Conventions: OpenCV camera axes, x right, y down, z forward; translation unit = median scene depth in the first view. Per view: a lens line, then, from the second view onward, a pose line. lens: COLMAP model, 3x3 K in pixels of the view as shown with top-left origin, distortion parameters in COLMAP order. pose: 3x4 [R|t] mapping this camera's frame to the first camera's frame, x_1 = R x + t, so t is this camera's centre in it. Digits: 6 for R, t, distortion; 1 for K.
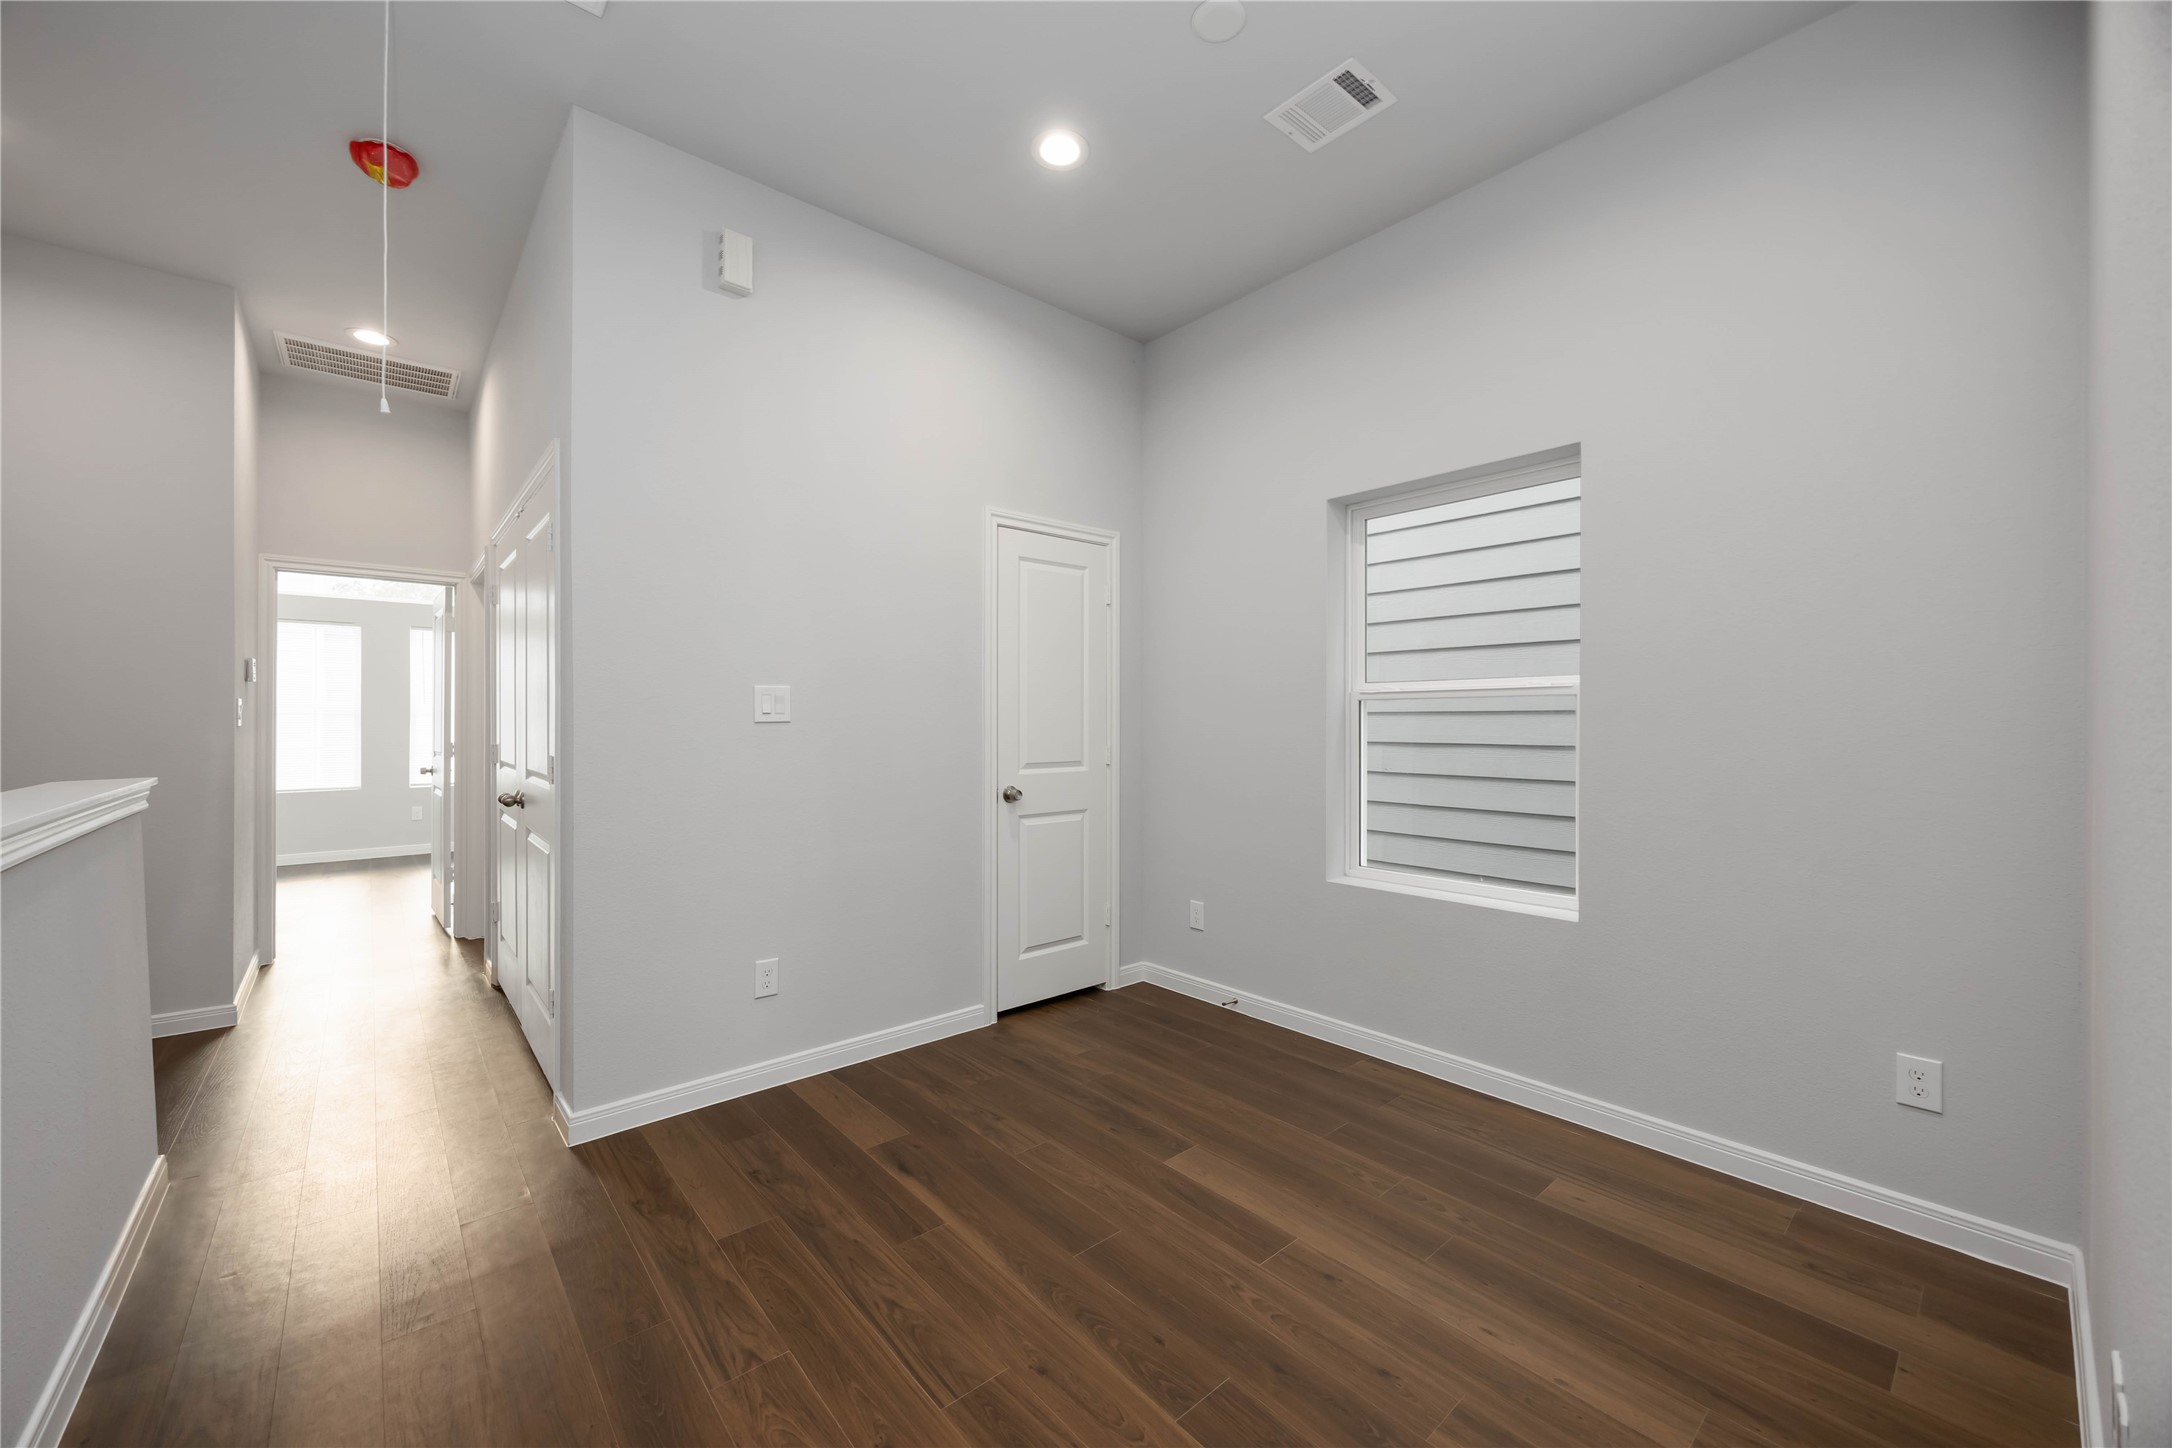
lens RADIAL K [[821.9, 0, 1091.0], [0, 821.9, 712.1], [0, 0, 1]] dist [-0.001950, 0.000486]
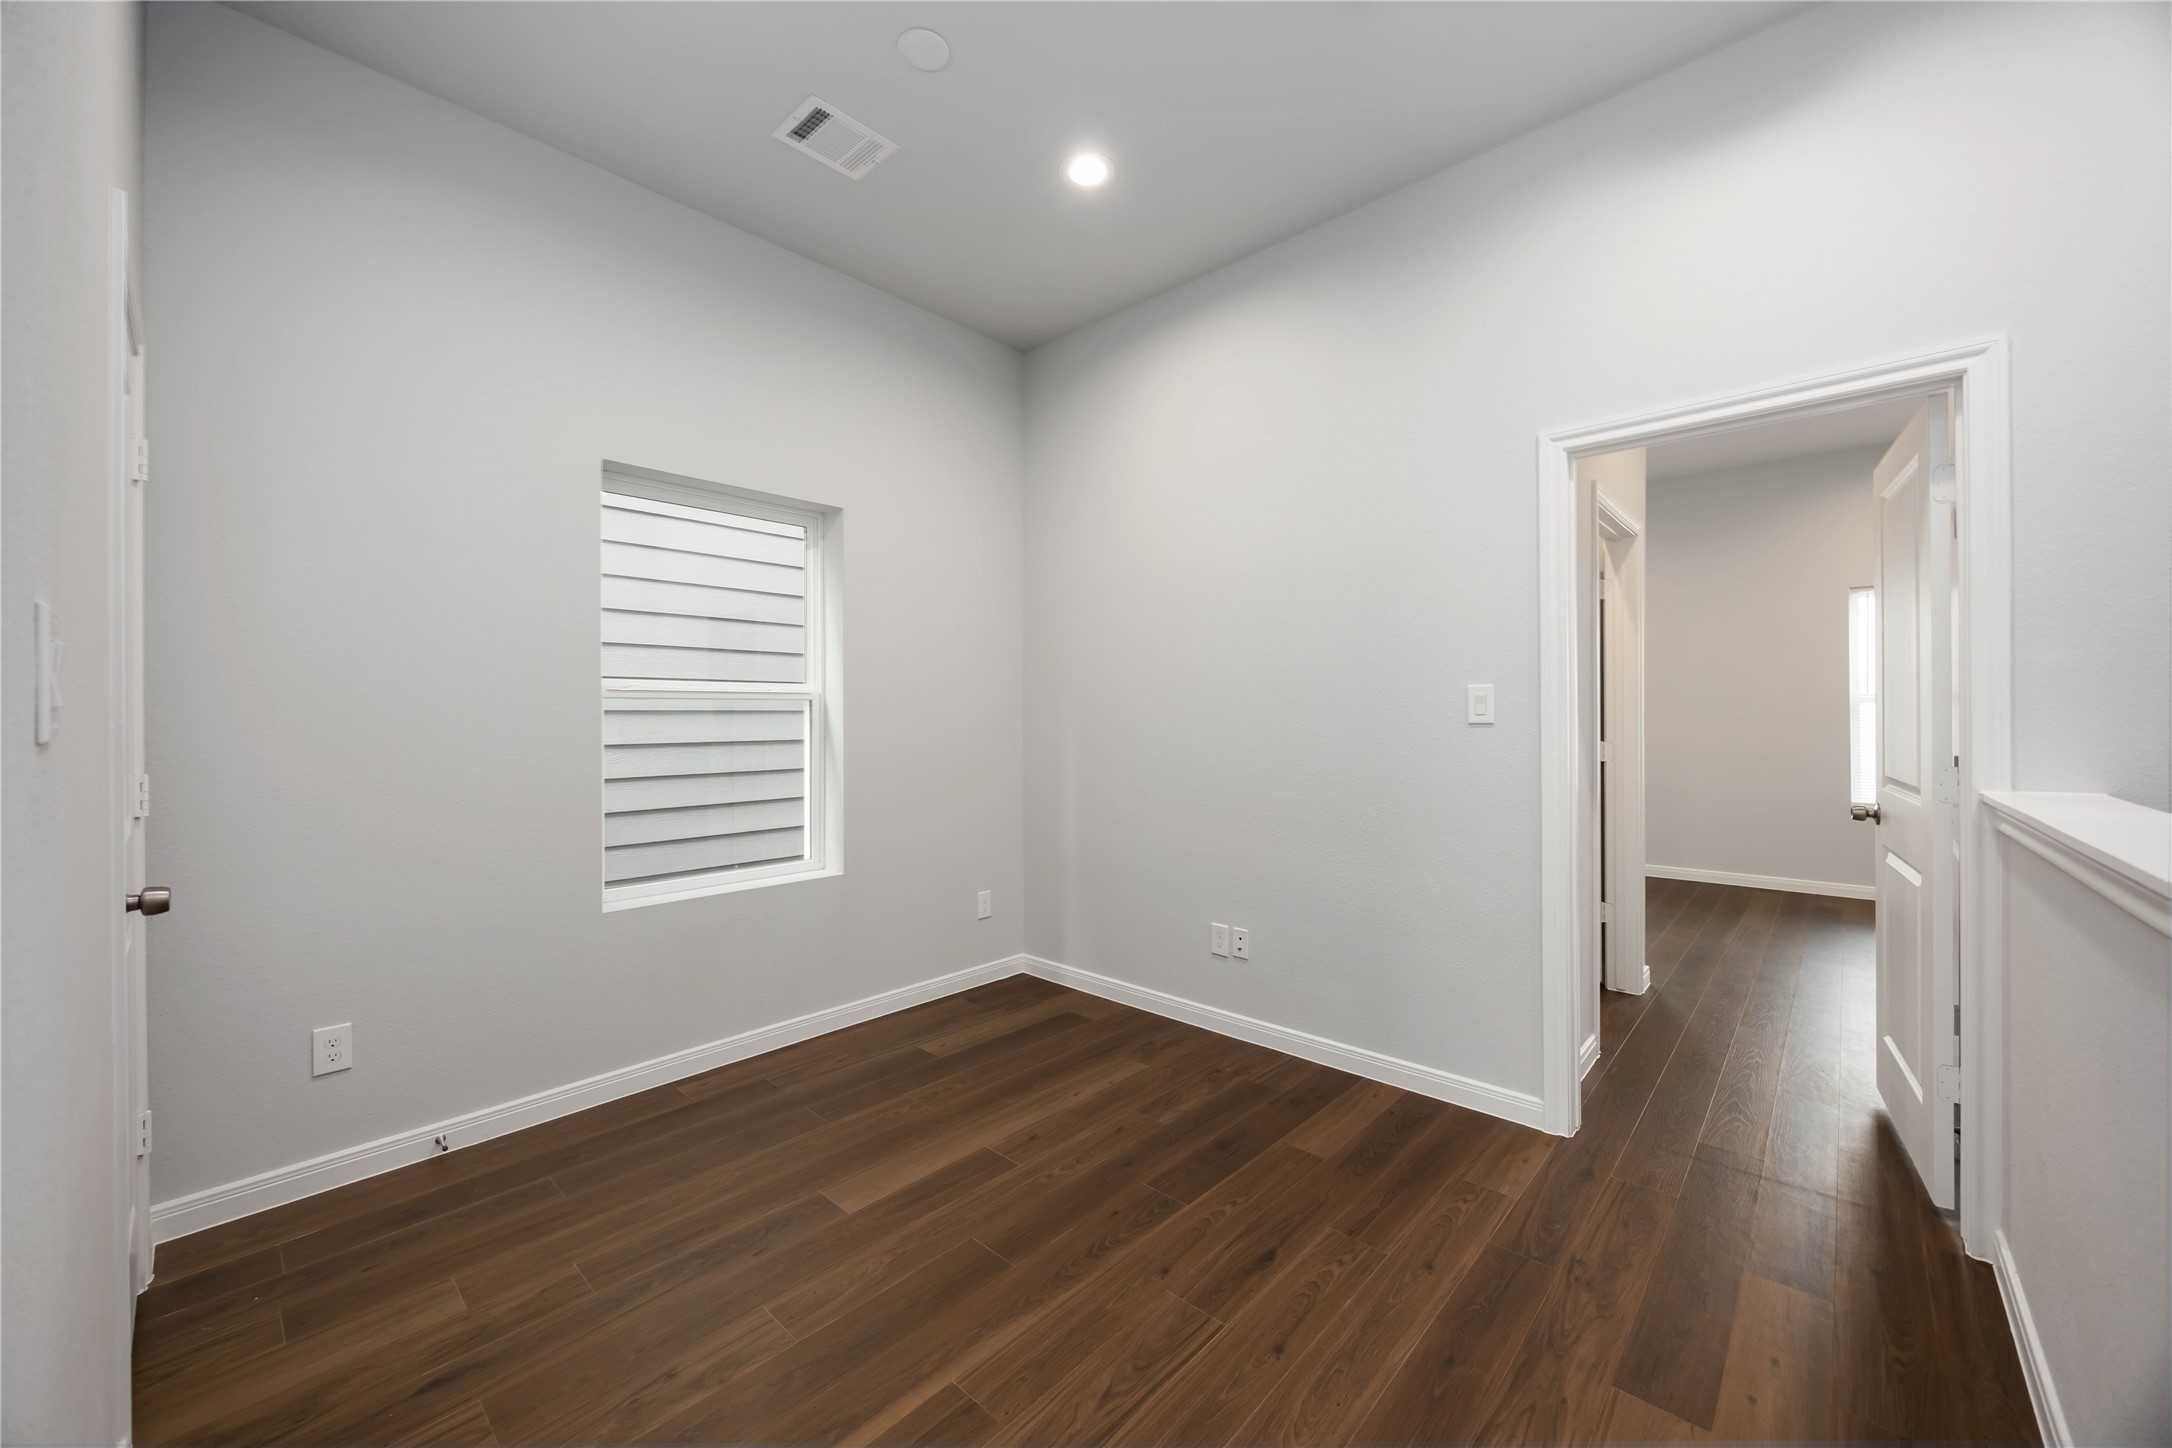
lens RADIAL K [[821.9, 0, 1069.3], [0, 821.9, 712.9], [0, 0, 1]] dist [-0.001950, 0.000486]
pose [[-0.091824, 0.005440, 0.995760, -0.994471], [-0.006779, 0.999958, -0.006088, 0.005511], [-0.995752, -0.007309, -0.091783, 1.013022]]
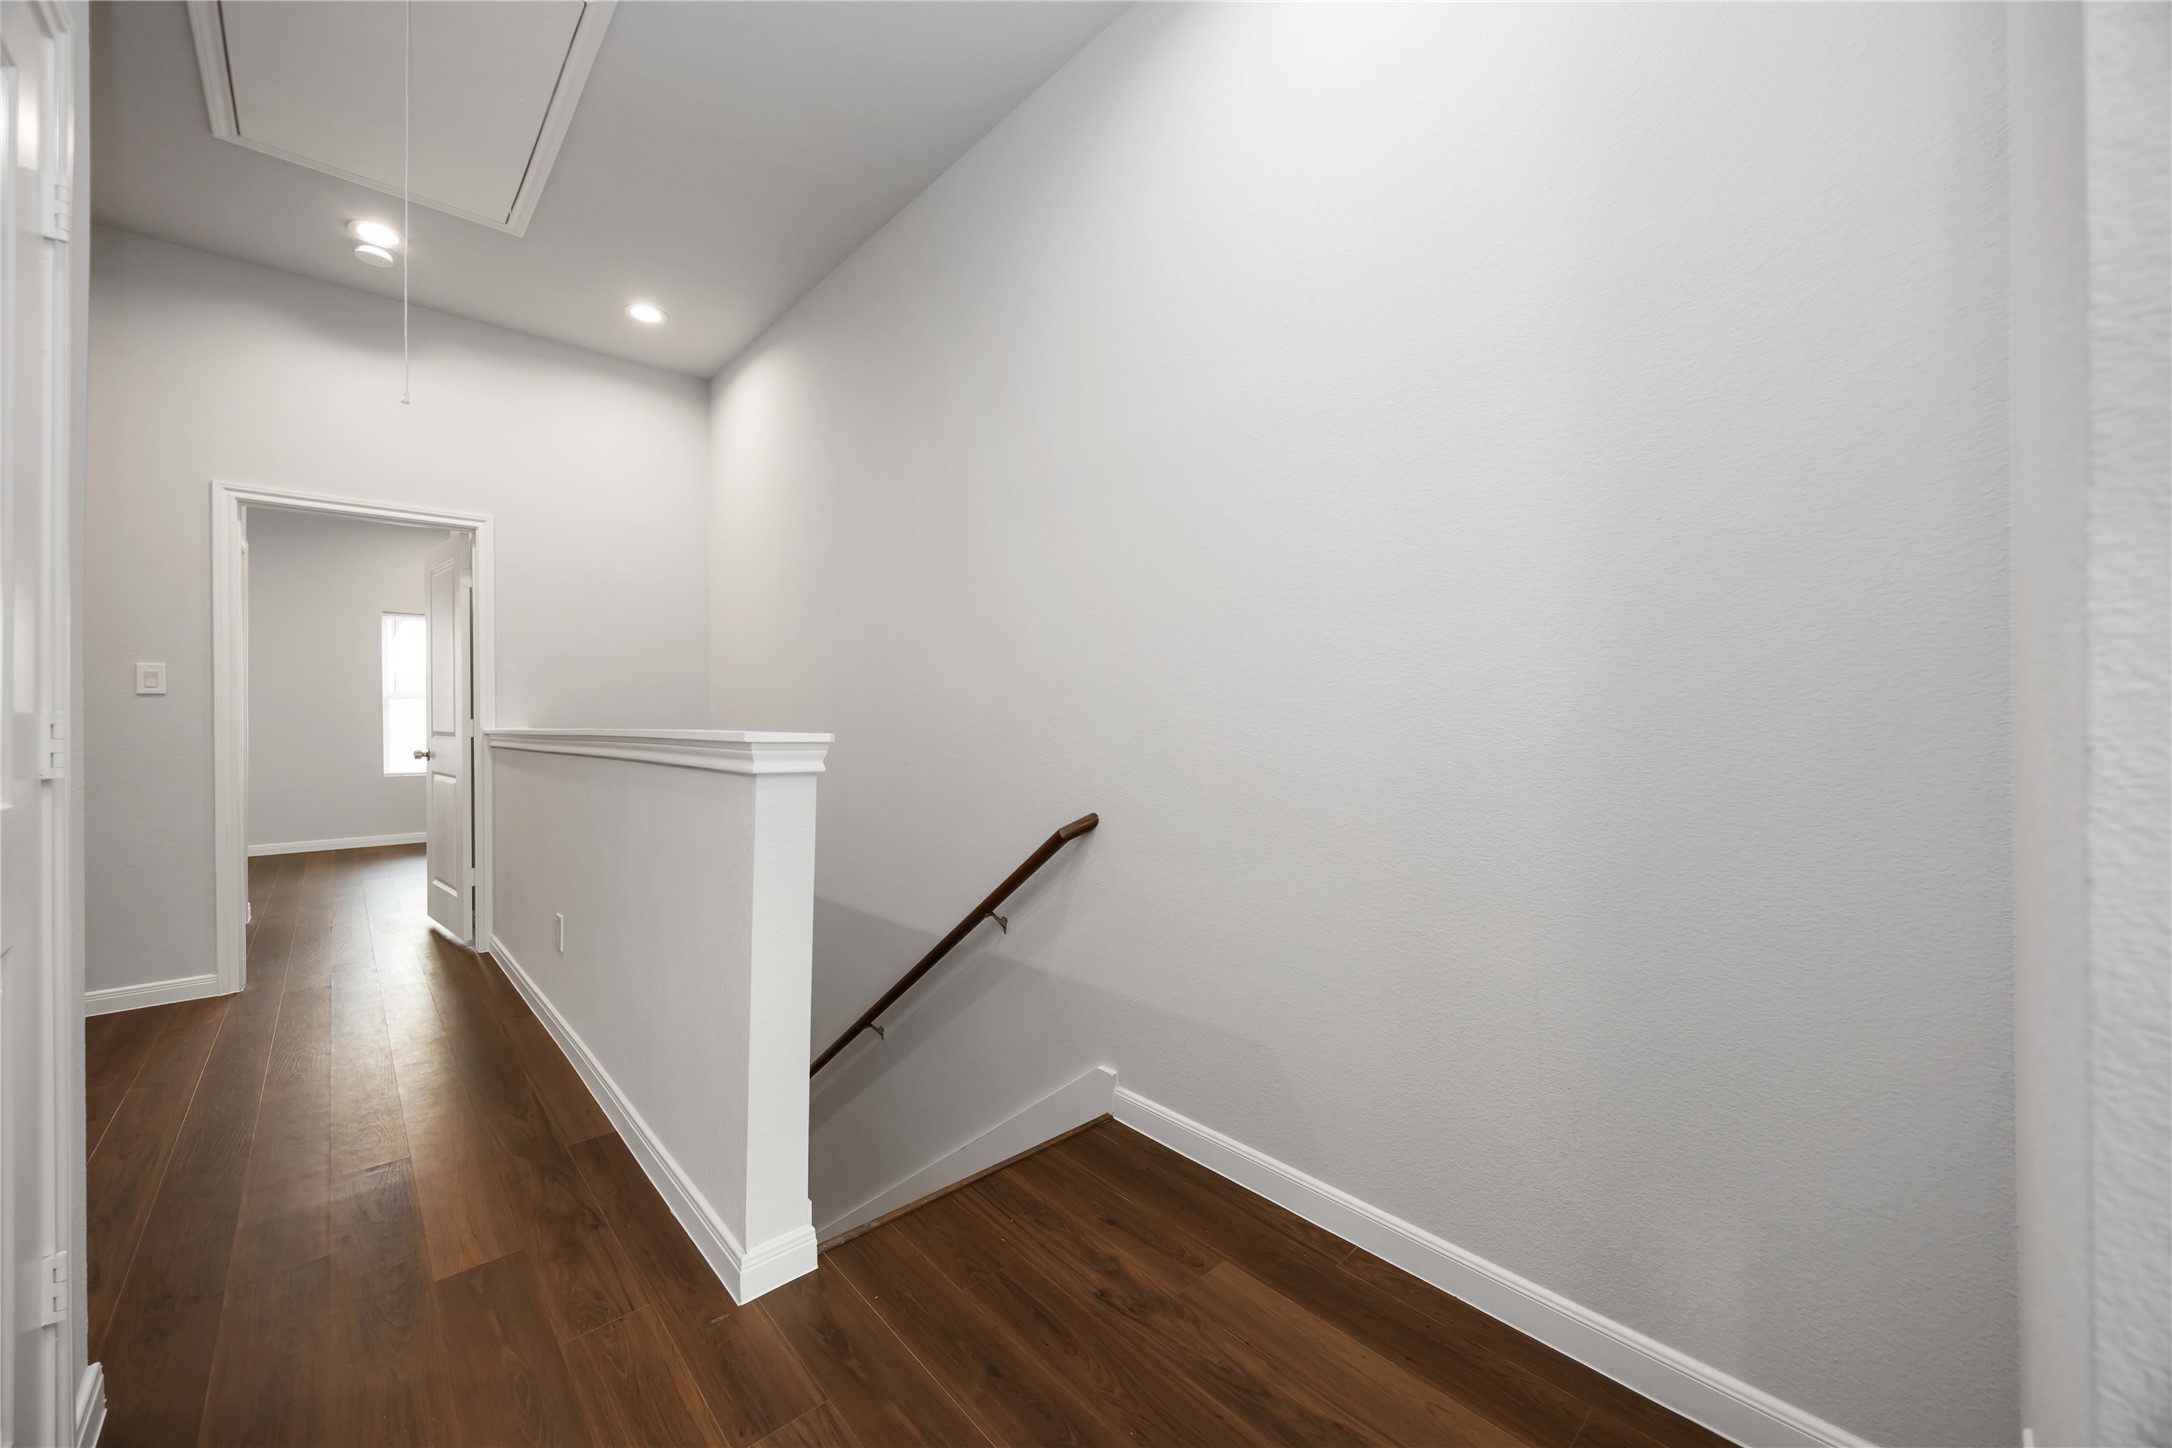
lens RADIAL K [[821.9, 0, 1082.7], [0, 821.9, 728.8], [0, 0, 1]] dist [-0.001950, 0.000486]
pose [[-0.999965, -0.007720, -0.003219, -1.786973], [-0.007777, 0.999807, 0.018018, 0.044284], [0.003080, 0.018042, -0.999832, 2.151233]]
